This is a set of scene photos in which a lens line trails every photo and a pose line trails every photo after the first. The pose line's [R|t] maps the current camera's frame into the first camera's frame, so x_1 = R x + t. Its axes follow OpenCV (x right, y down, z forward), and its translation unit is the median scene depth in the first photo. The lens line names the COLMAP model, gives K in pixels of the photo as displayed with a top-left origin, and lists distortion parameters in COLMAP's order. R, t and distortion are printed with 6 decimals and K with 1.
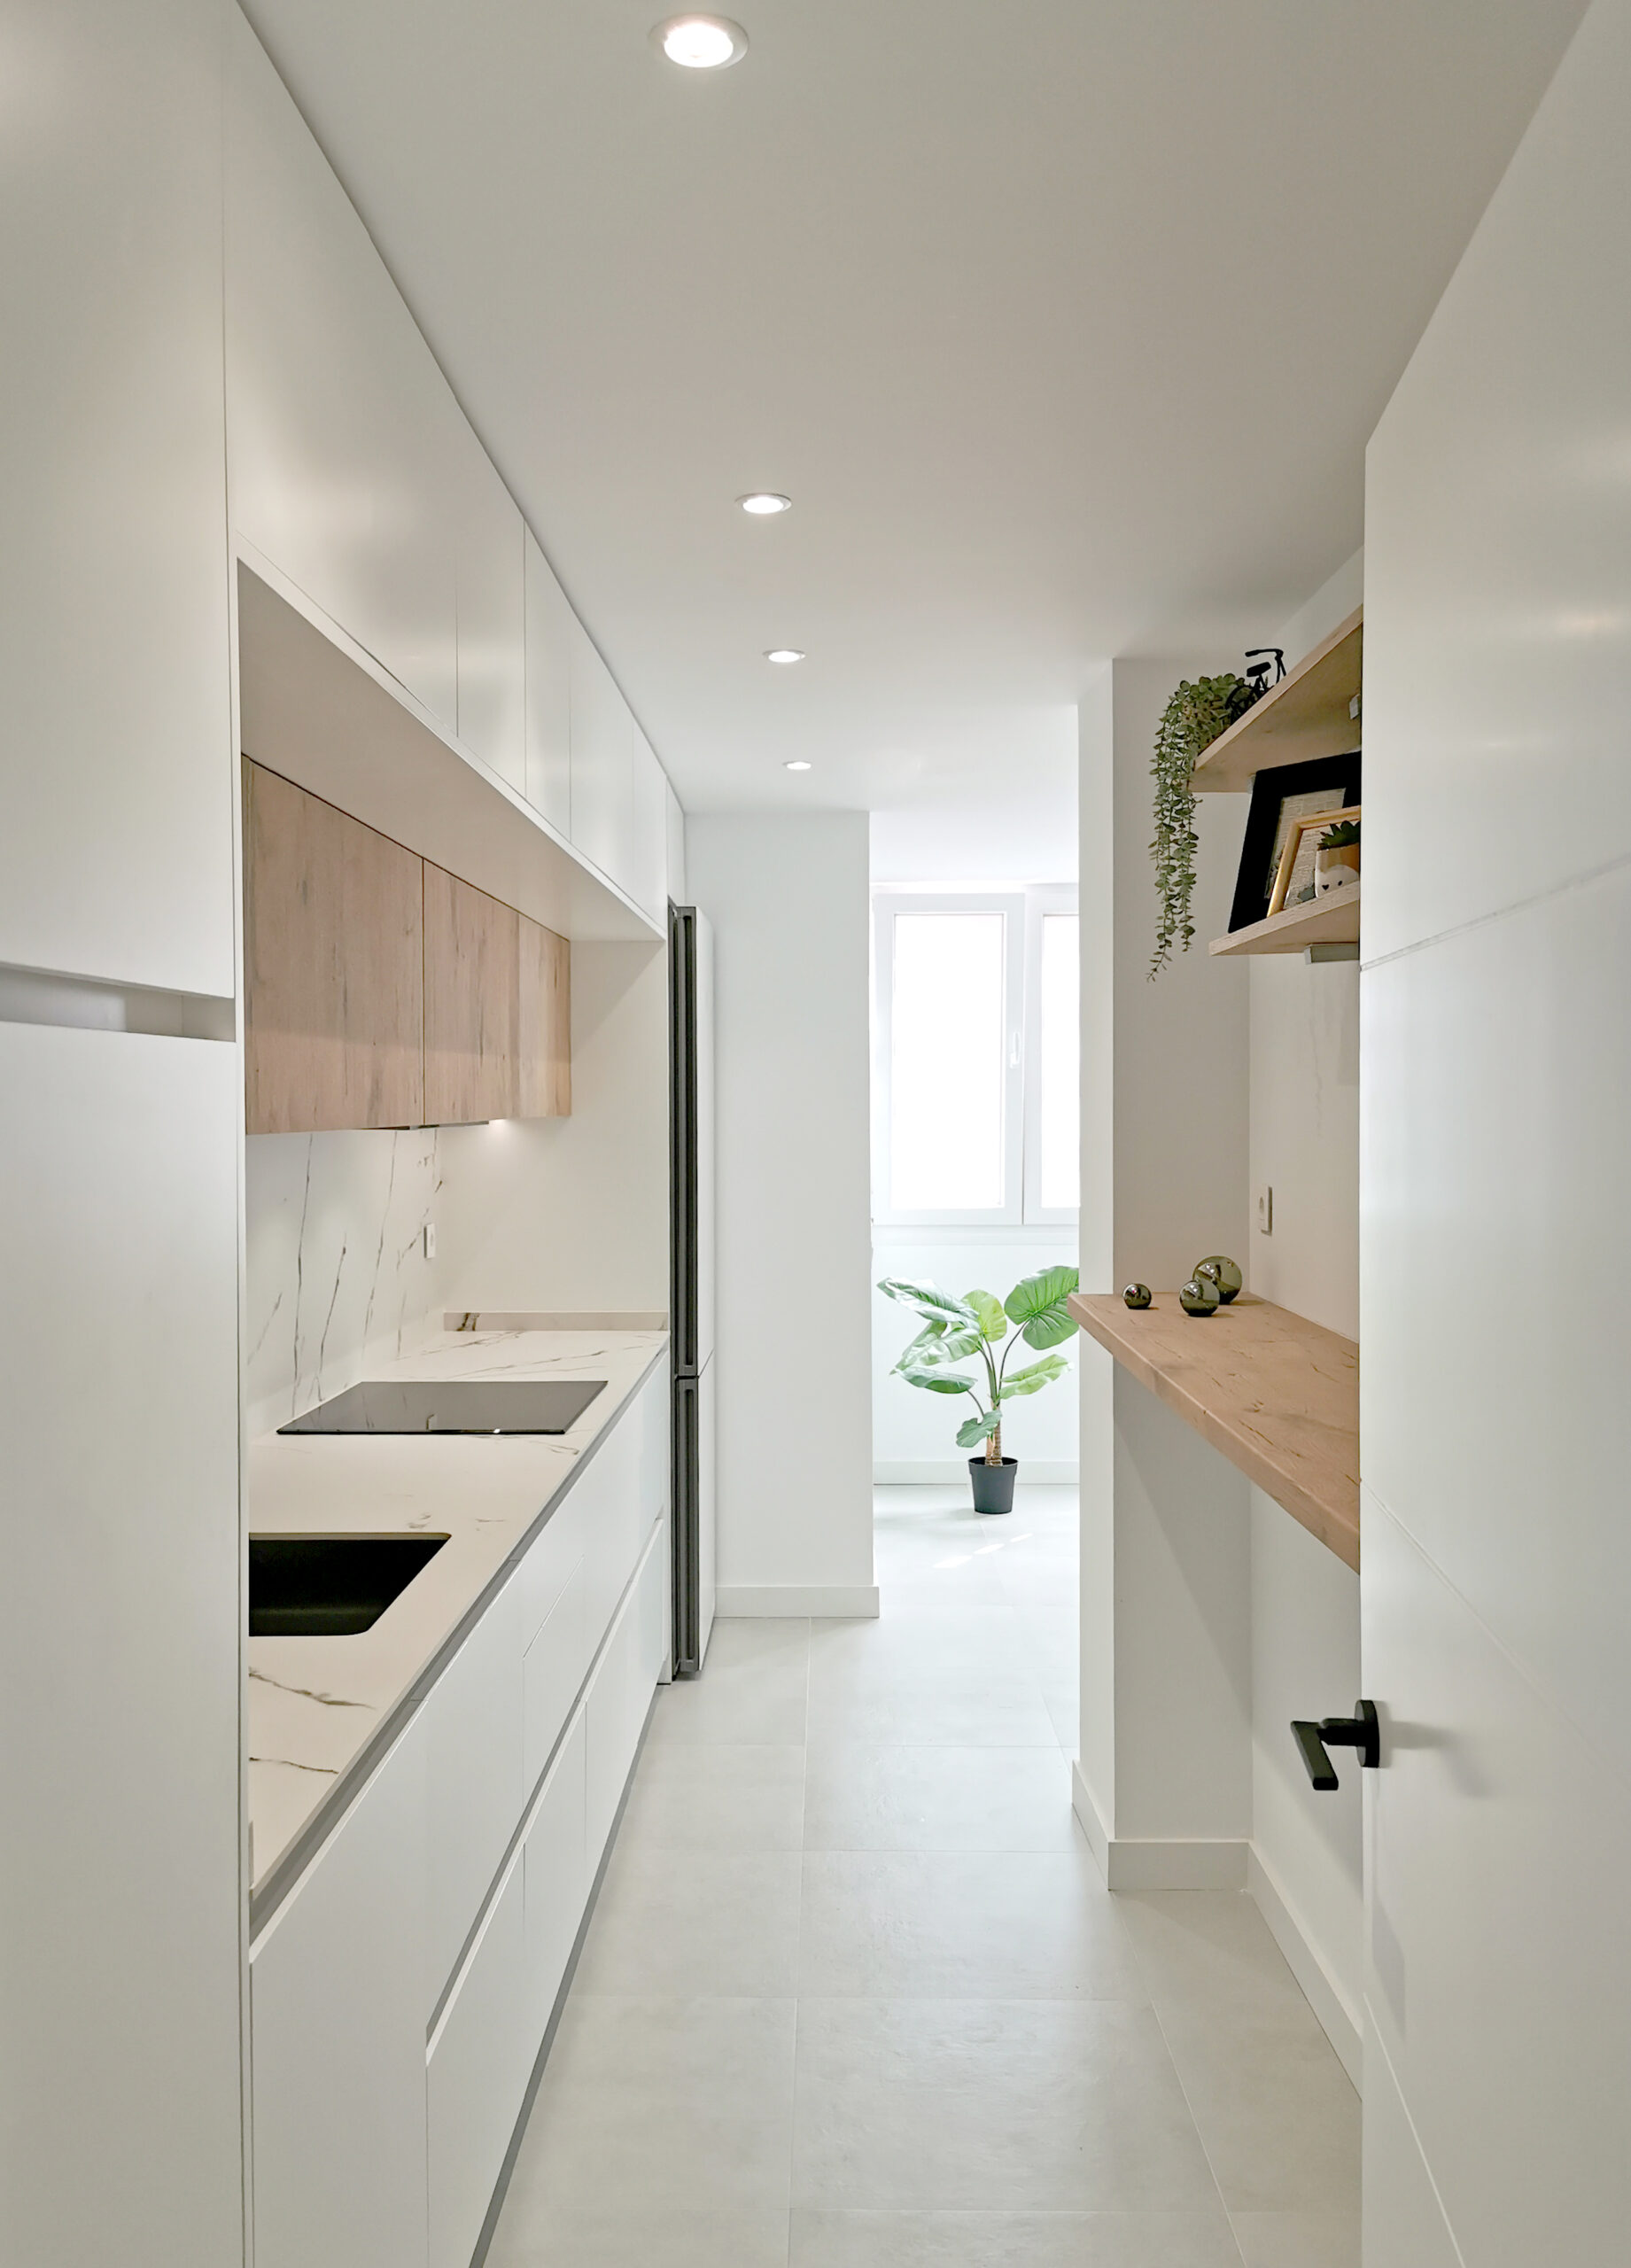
lens RADIAL K [[1858.8, 0, 815.5], [0, 1858.8, 1134.0], [0, 0, 1]] dist [0.000071, -0.000071]
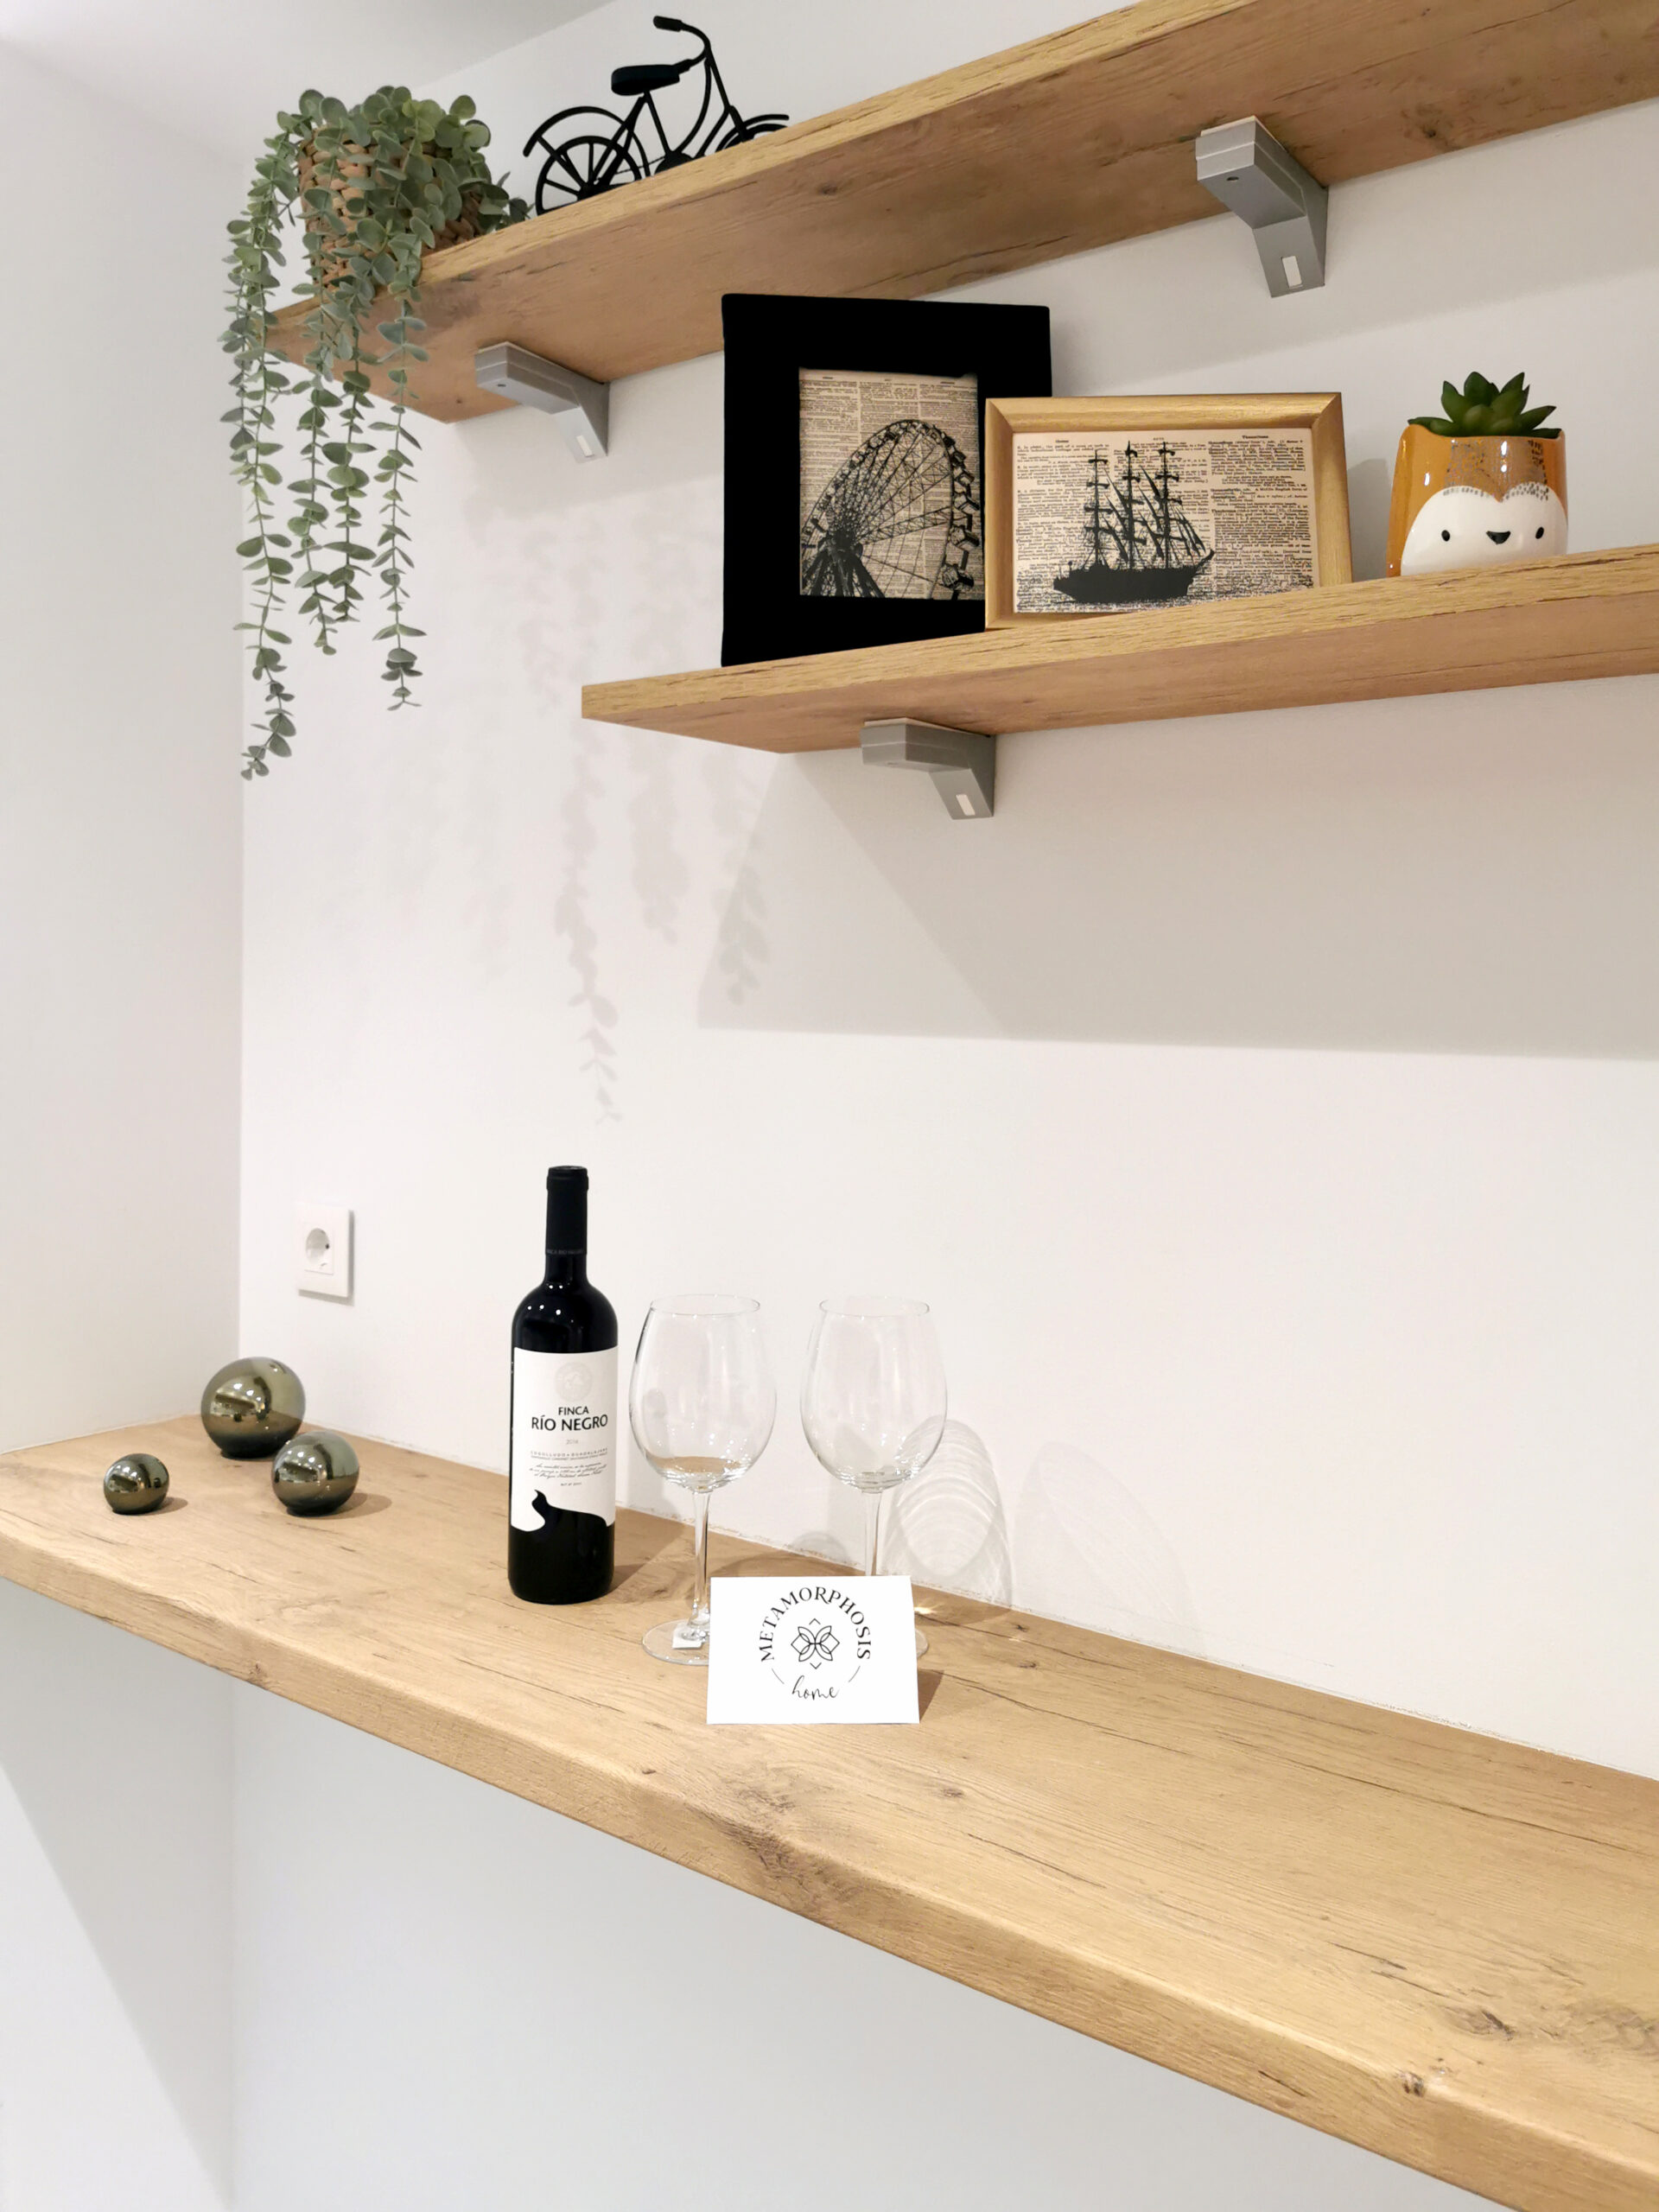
lens RADIAL K [[1797.4, 0, 824.8], [0, 1797.4, 1072.3], [0, 0, 1]] dist [0.037249, -0.090185]
pose [[0.601271, -0.023652, 0.798695, -0.069845], [-0.005153, 0.999426, 0.033476, -0.026240], [-0.799028, -0.024243, 0.600804, 0.613914]]
